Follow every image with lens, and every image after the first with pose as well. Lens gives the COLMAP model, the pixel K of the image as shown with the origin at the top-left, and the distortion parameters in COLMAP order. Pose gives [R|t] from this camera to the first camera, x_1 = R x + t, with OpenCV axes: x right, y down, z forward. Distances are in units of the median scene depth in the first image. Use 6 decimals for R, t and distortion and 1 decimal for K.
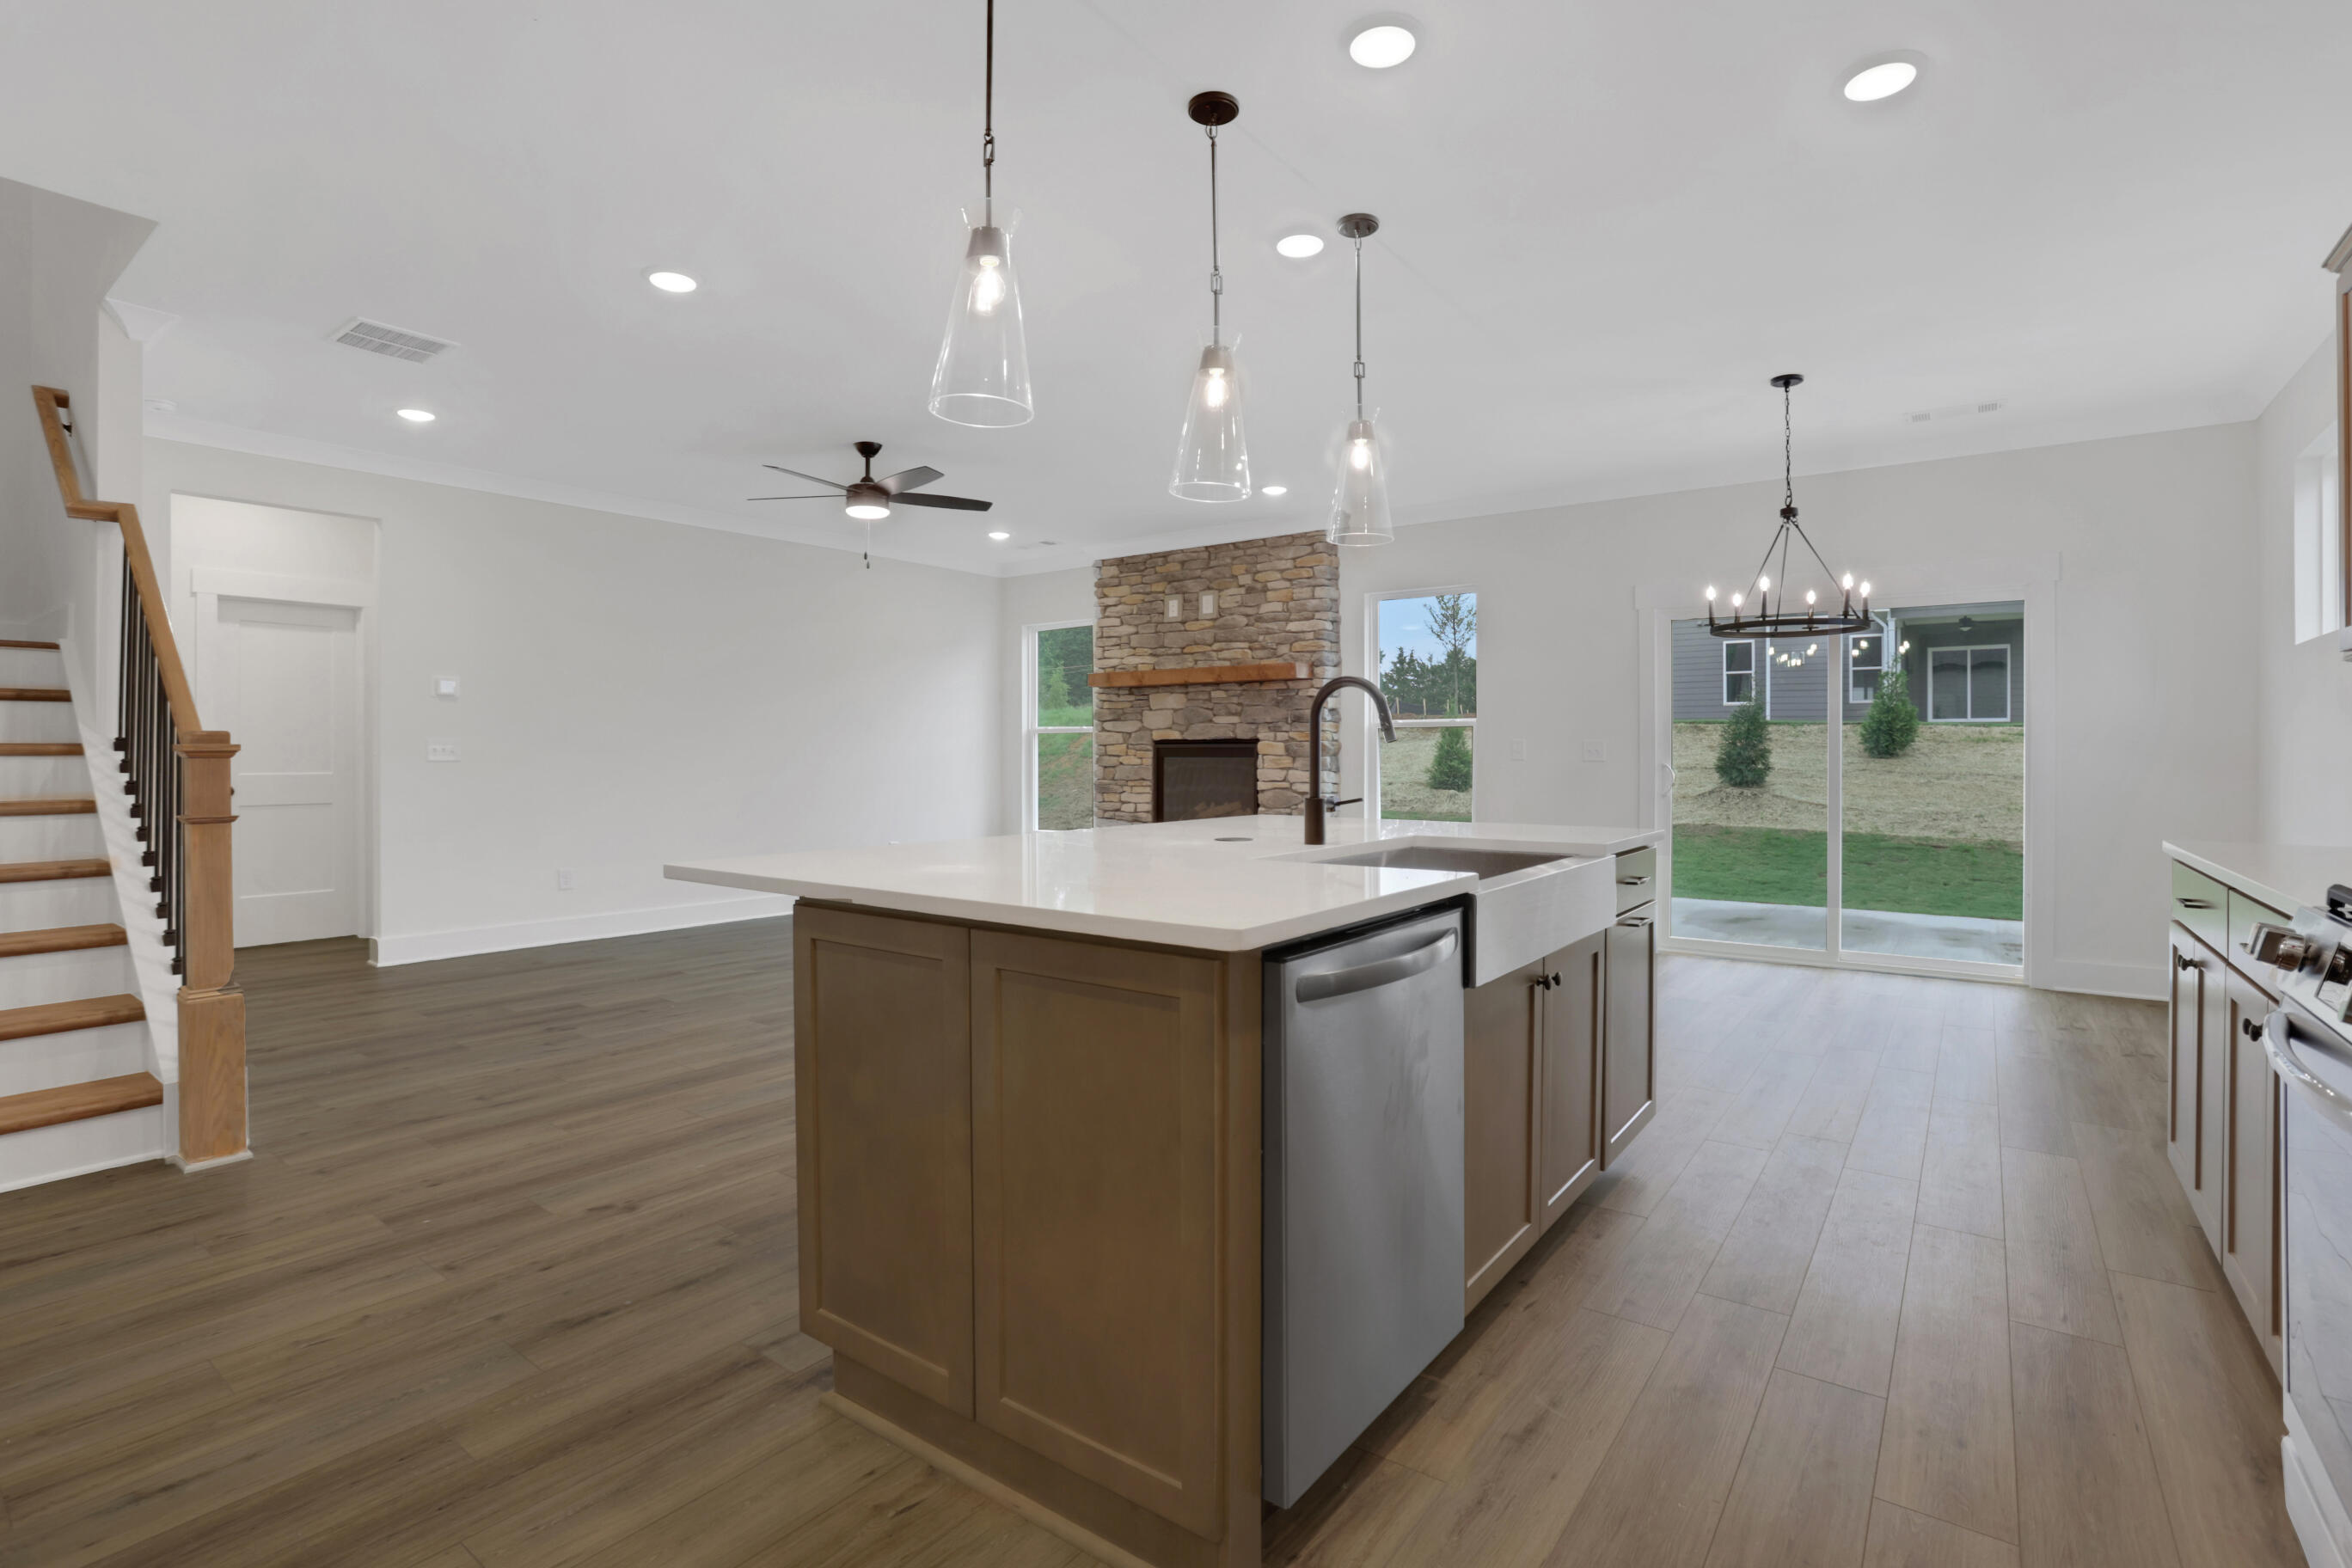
lens RADIAL K [[1140.6, 0, 1169.3], [0, 1140.6, 751.8], [0, 0, 1]] dist [-0.079936, 0.049700]
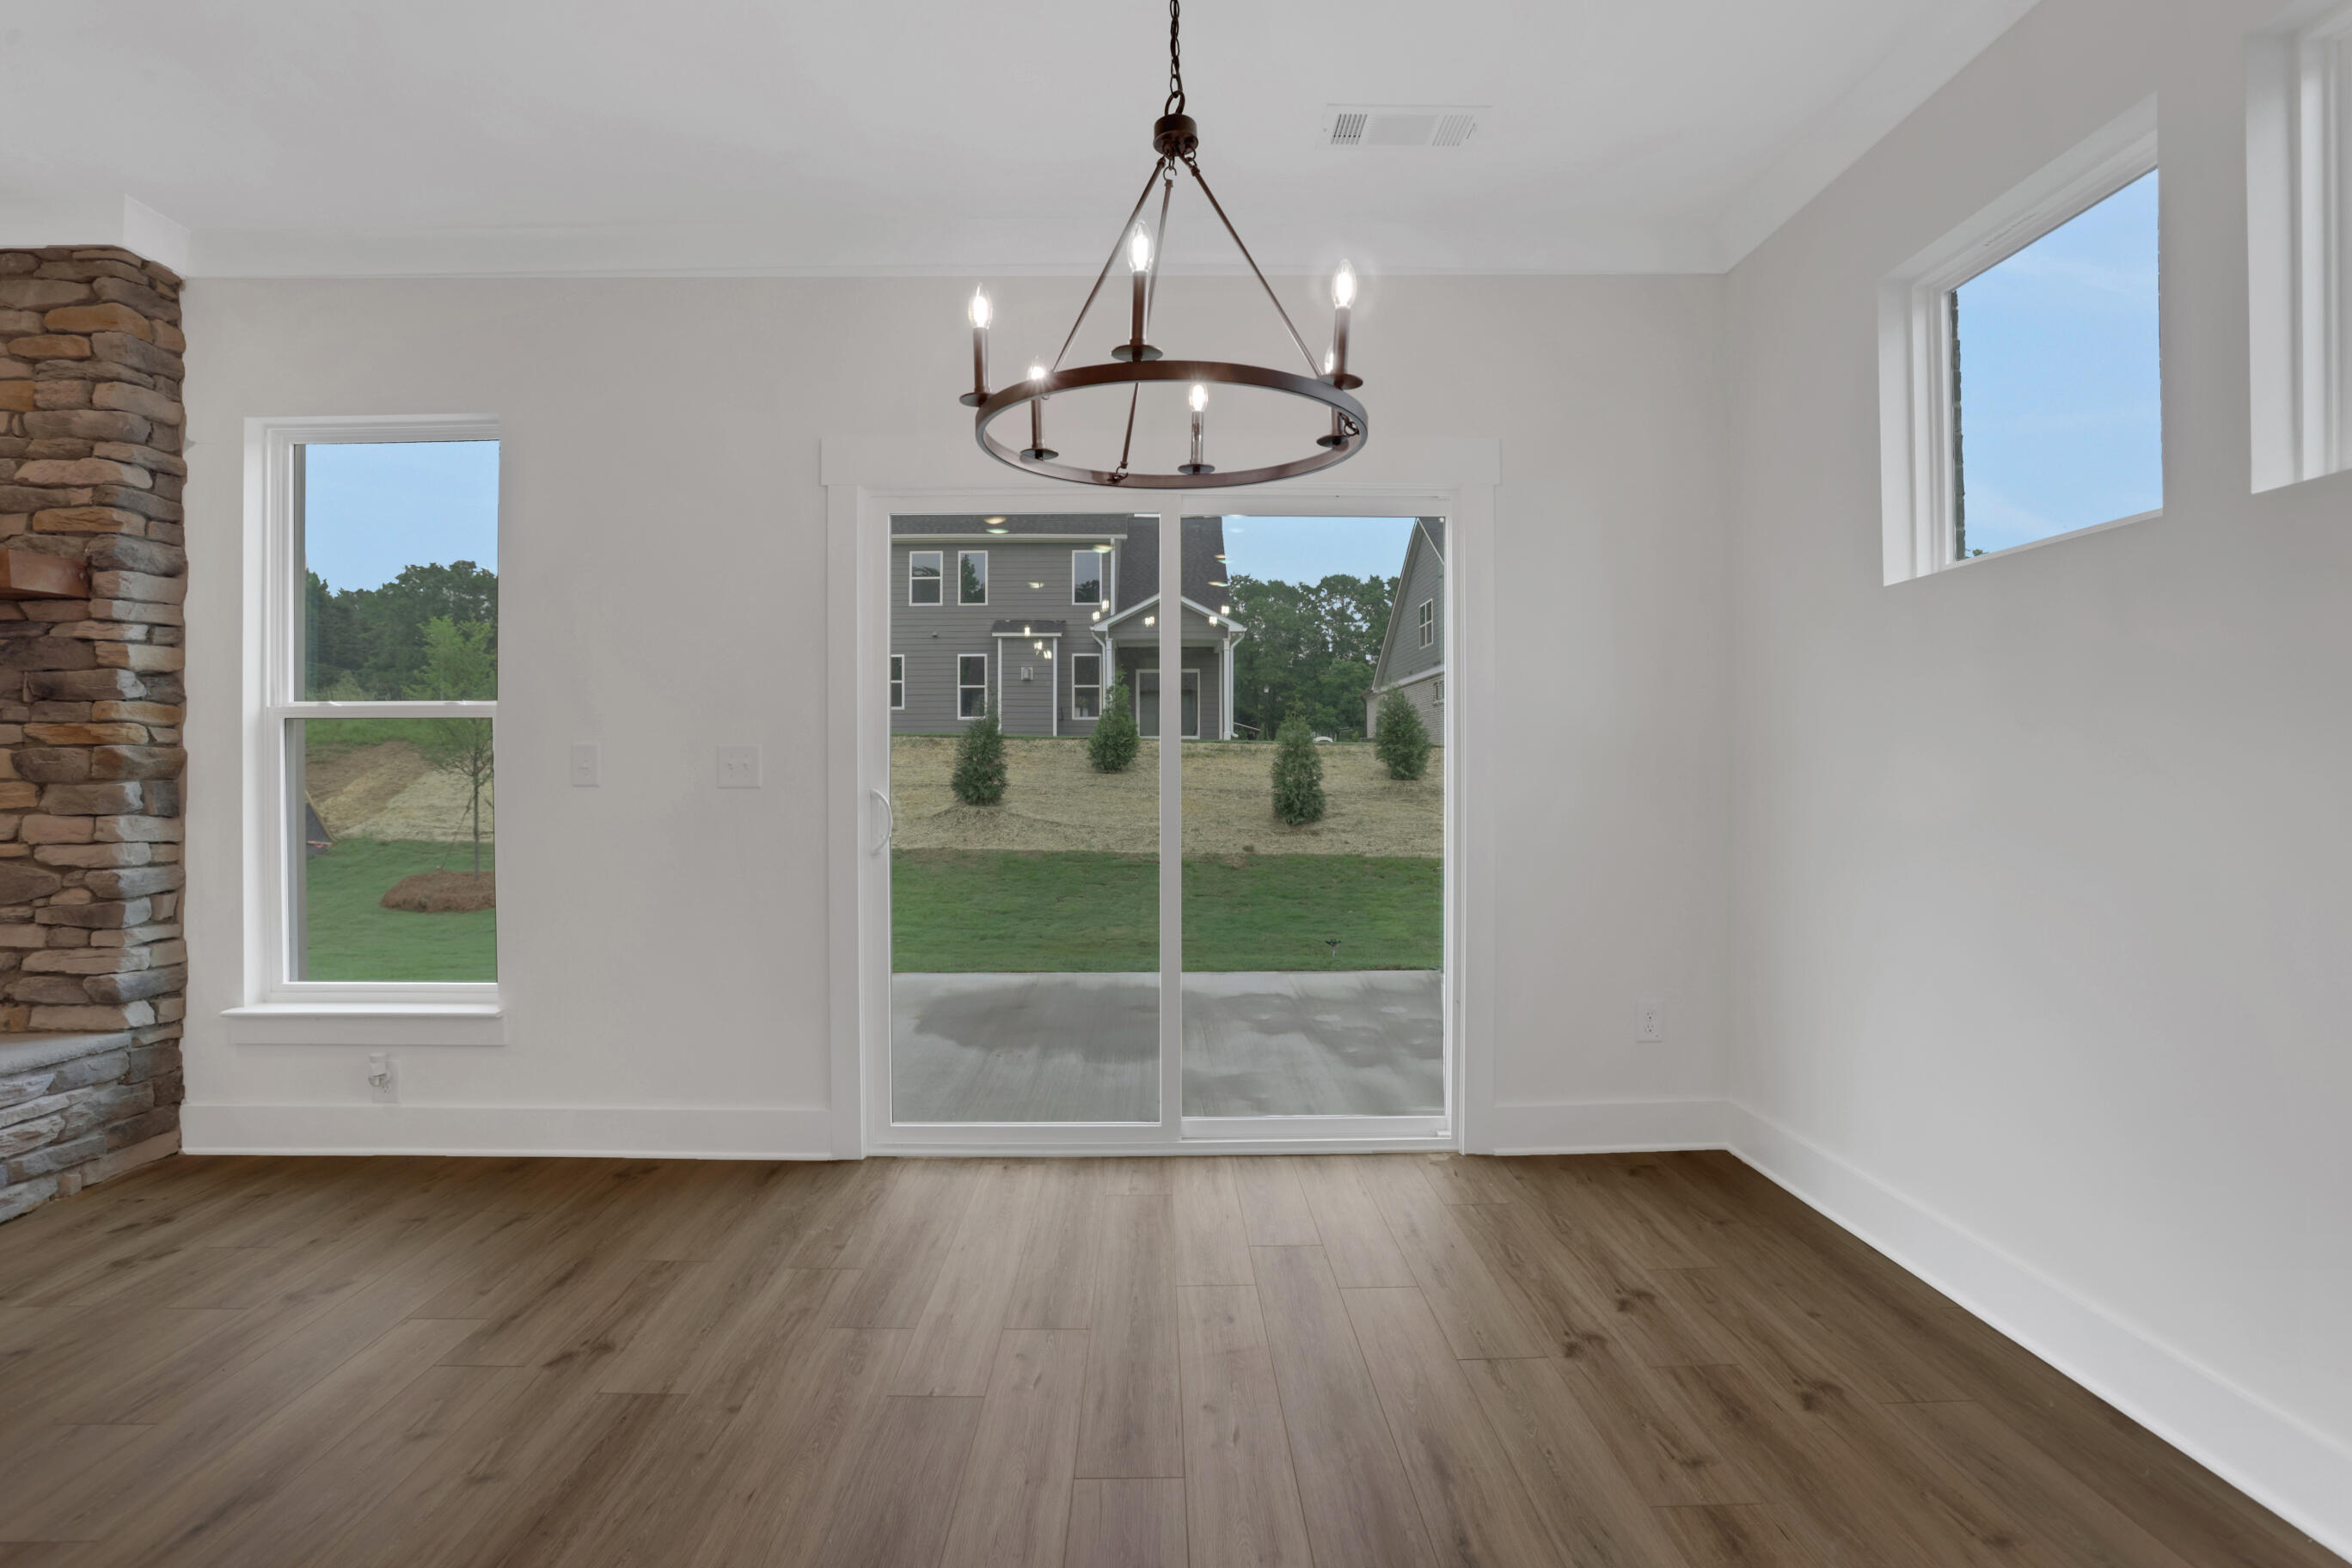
lens RADIAL K [[1118.5, 0, 1156.3], [0, 1118.5, 764.5], [0, 0, 1]] dist [-0.044684, 0.018565]
pose [[0.803280, -0.001647, 0.595599, 0.194176], [0.003519, 0.999992, -0.001981, -0.000034], [-0.595591, 0.003687, 0.803280, 0.418439]]
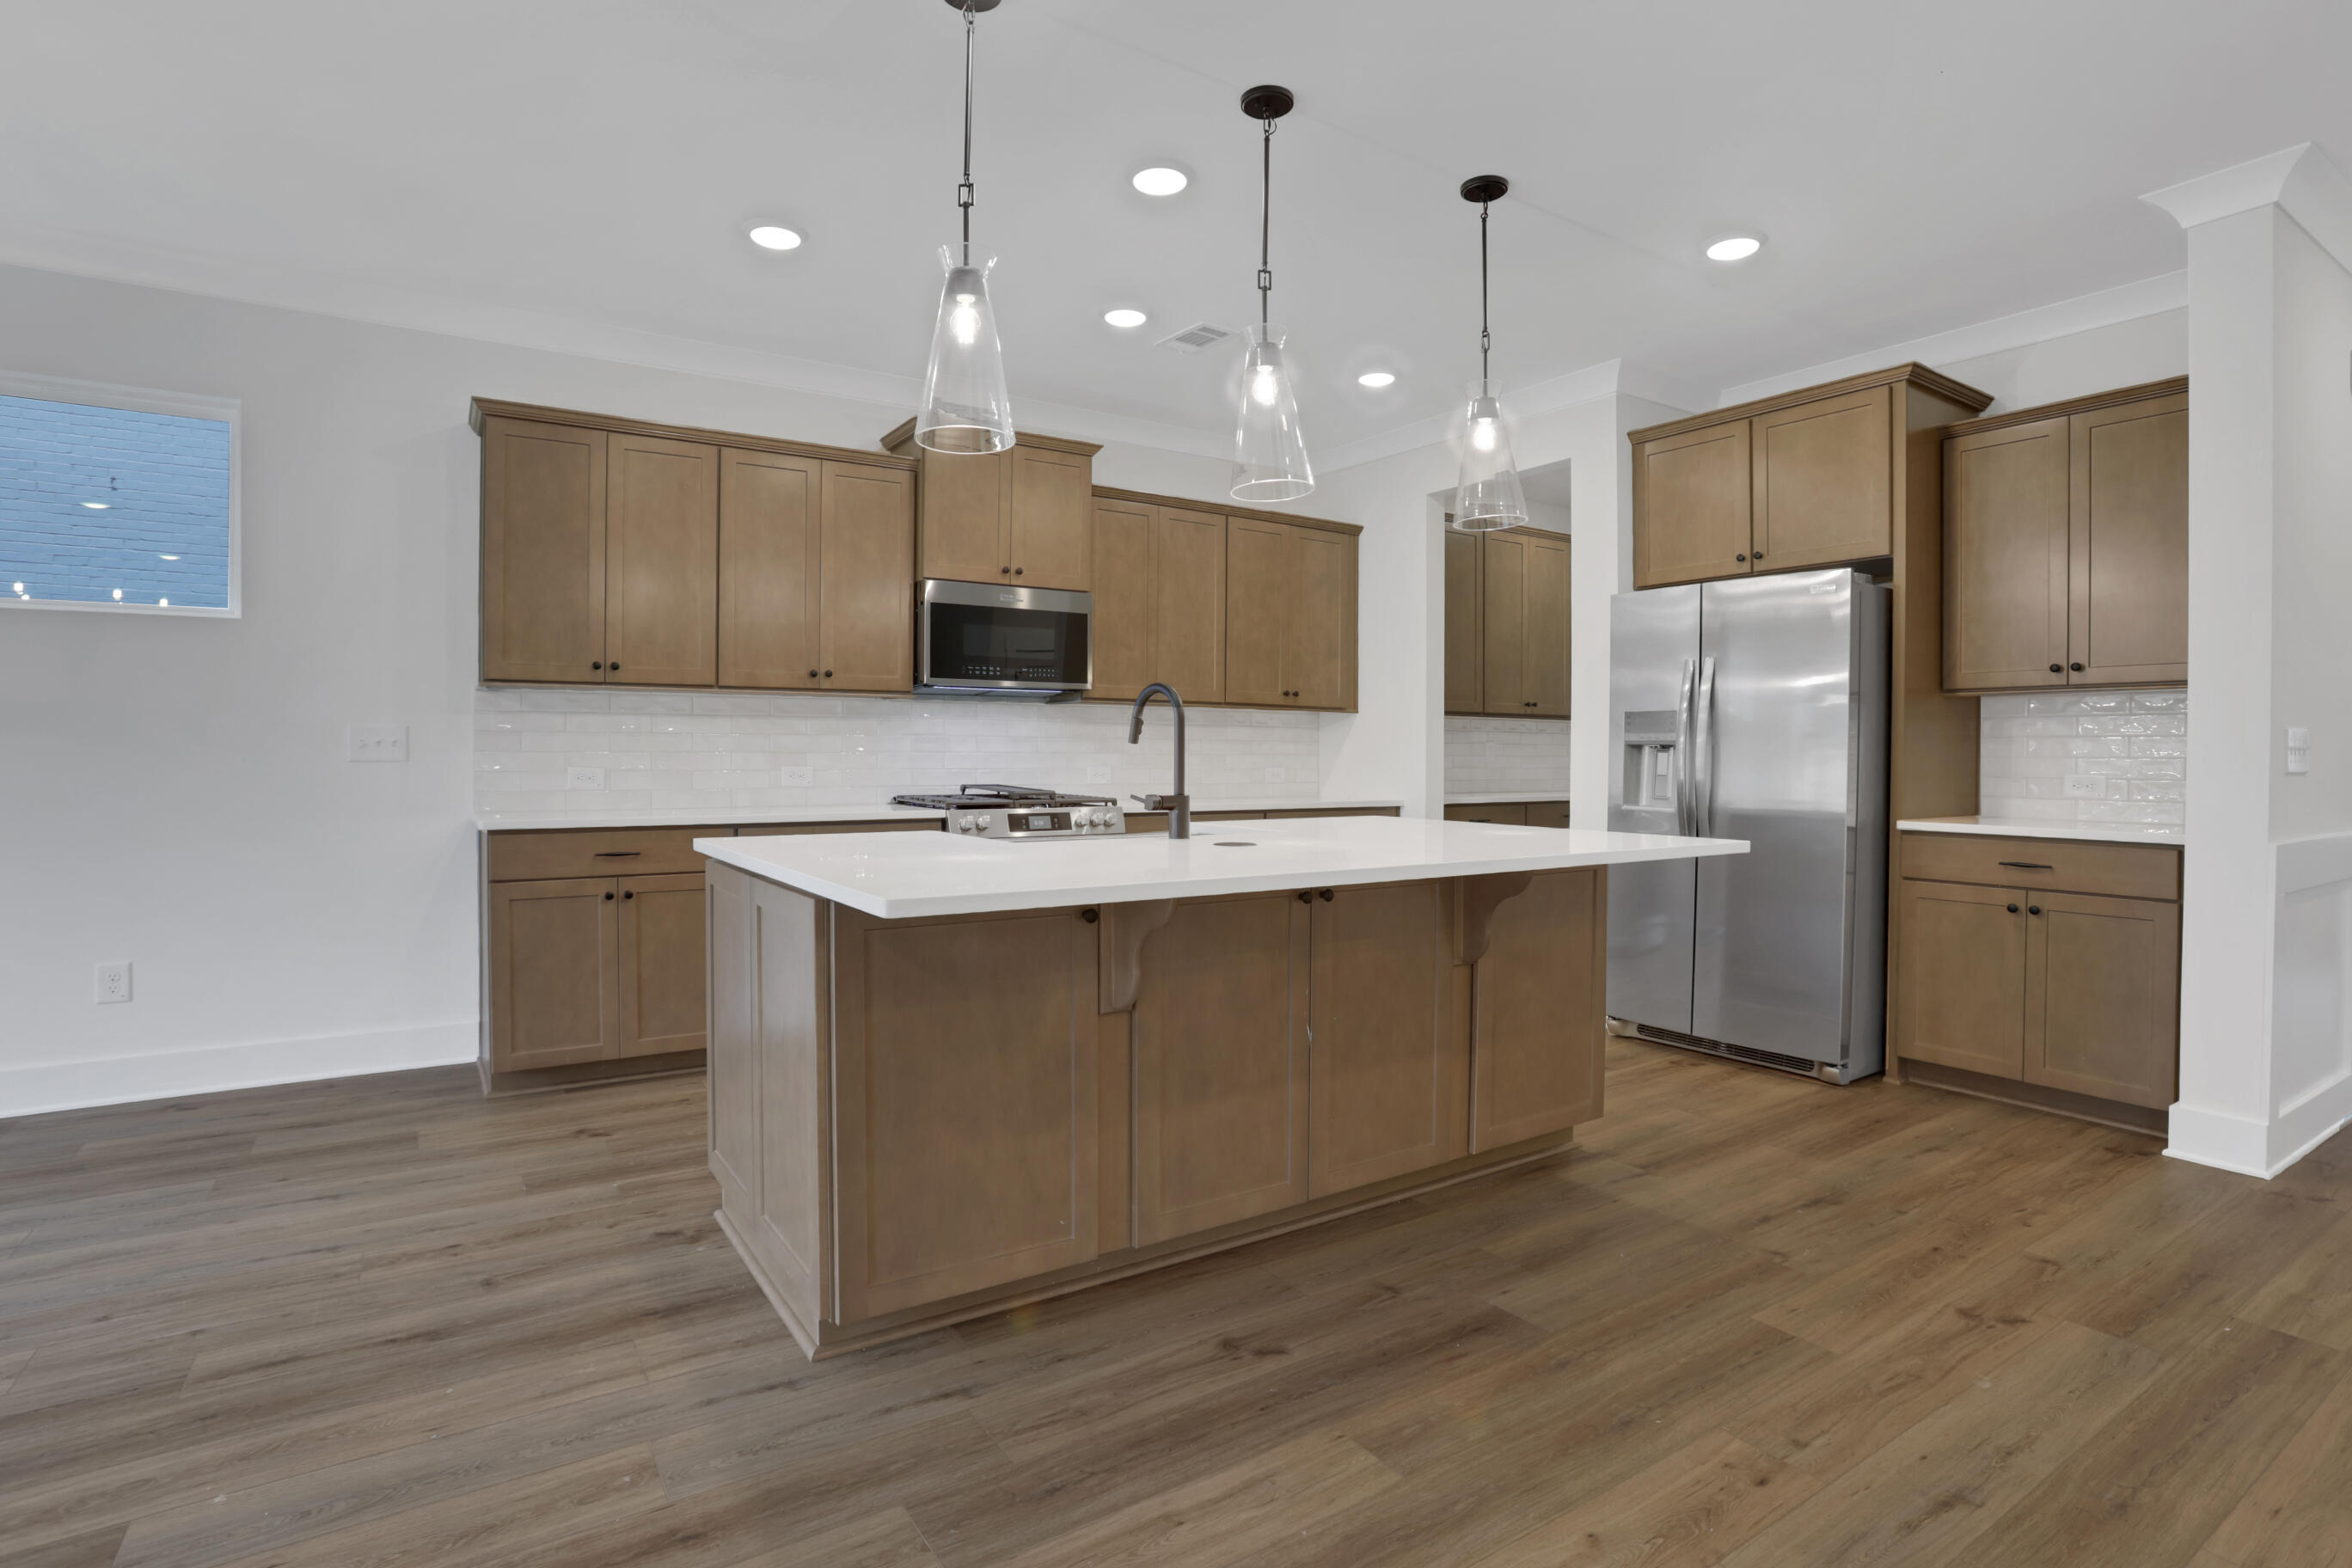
lens RADIAL K [[1140.6, 0, 1169.3], [0, 1140.6, 751.8], [0, 0, 1]] dist [-0.079936, 0.049700]
pose [[-0.942027, -0.001316, 0.335534, -0.072000], [-0.001891, 0.999997, -0.001385, 0.001315], [-0.335531, -0.001939, -0.942027, 0.683822]]
